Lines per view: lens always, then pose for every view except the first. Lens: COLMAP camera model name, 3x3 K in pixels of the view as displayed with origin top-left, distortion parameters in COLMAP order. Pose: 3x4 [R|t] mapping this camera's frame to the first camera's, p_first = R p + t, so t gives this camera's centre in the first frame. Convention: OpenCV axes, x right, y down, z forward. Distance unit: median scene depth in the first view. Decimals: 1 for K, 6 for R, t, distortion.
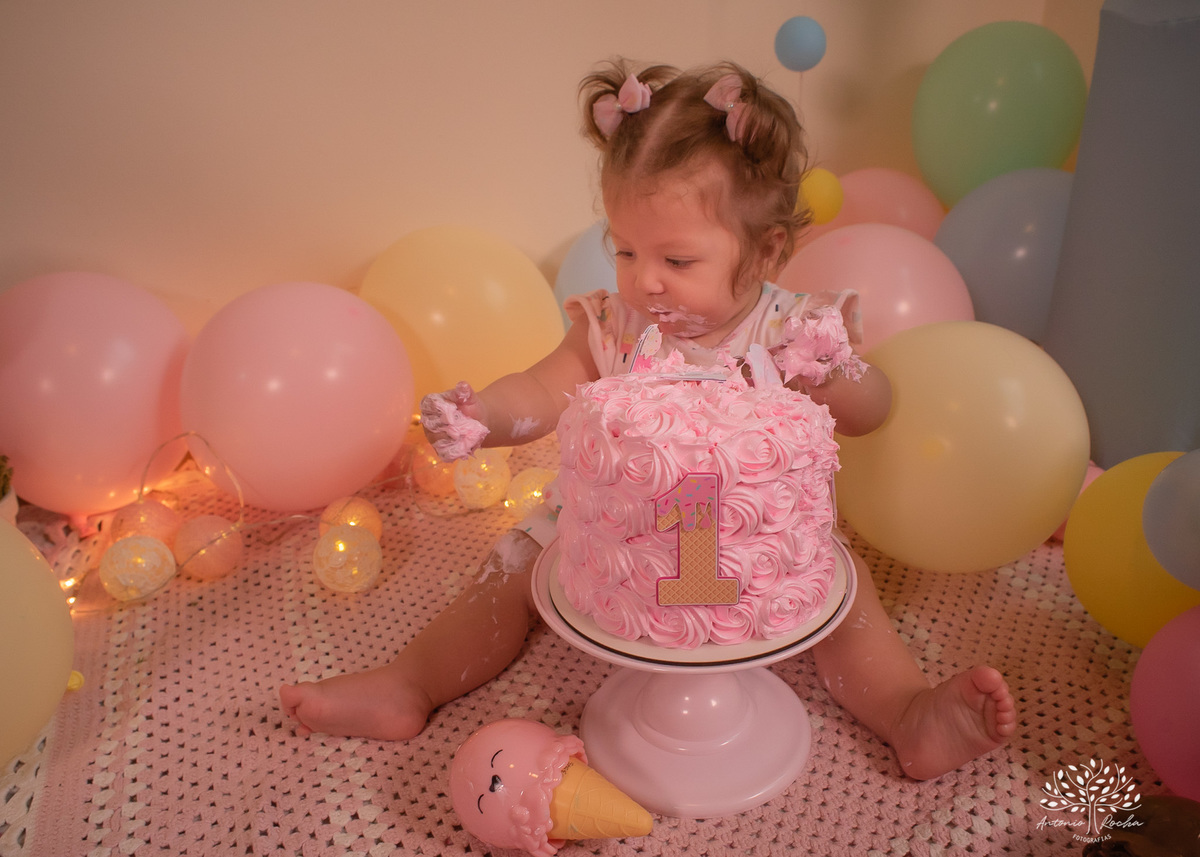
lens RADIAL K [[923.0, 0, 625.1], [0, 923.0, 450.2], [0, 0, 1]] dist [-0.002822, -0.007504]
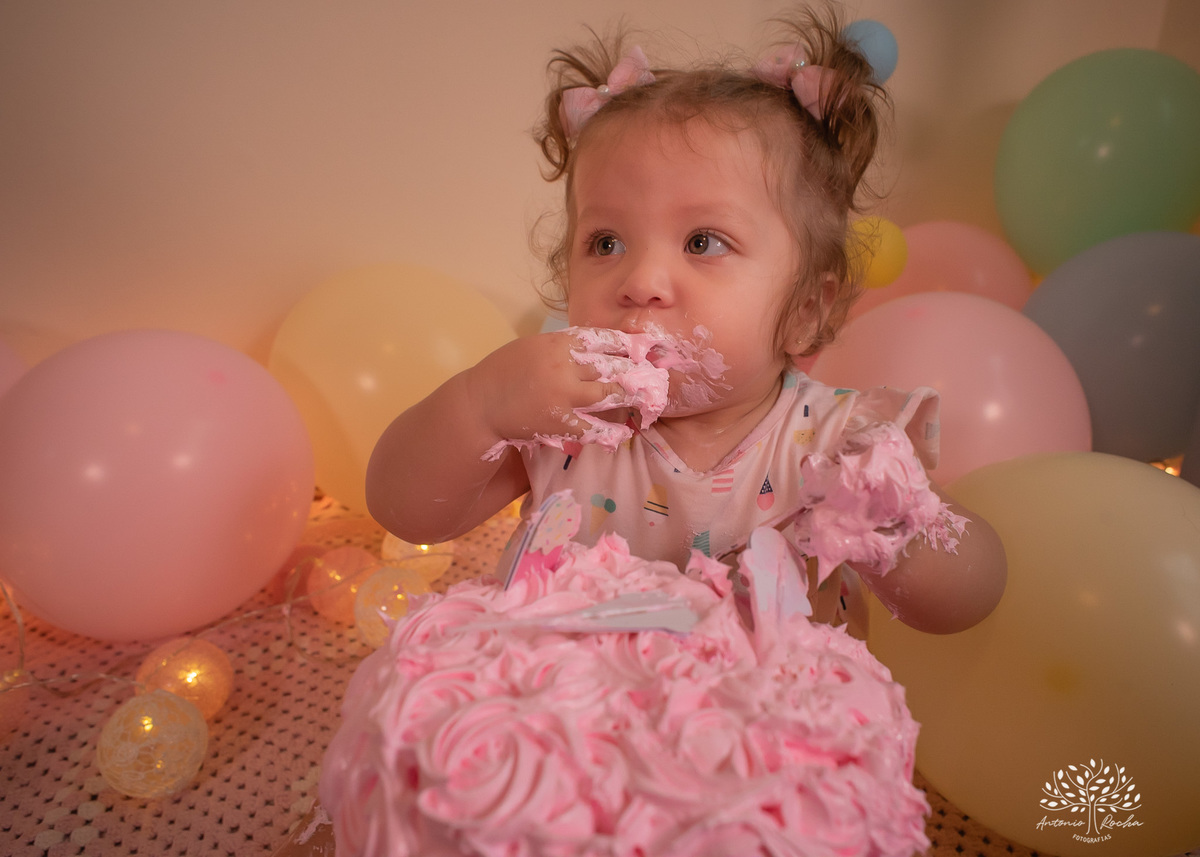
lens RADIAL K [[883.5, 0, 610.9], [0, 883.5, 423.1], [0, 0, 1]] dist [0.044624, -0.027514]
pose [[0.996261, 0.062078, -0.060094, 0.062598], [-0.065728, 0.995983, -0.060802, -0.106867], [0.056078, 0.064524, 0.996339, 0.378648]]
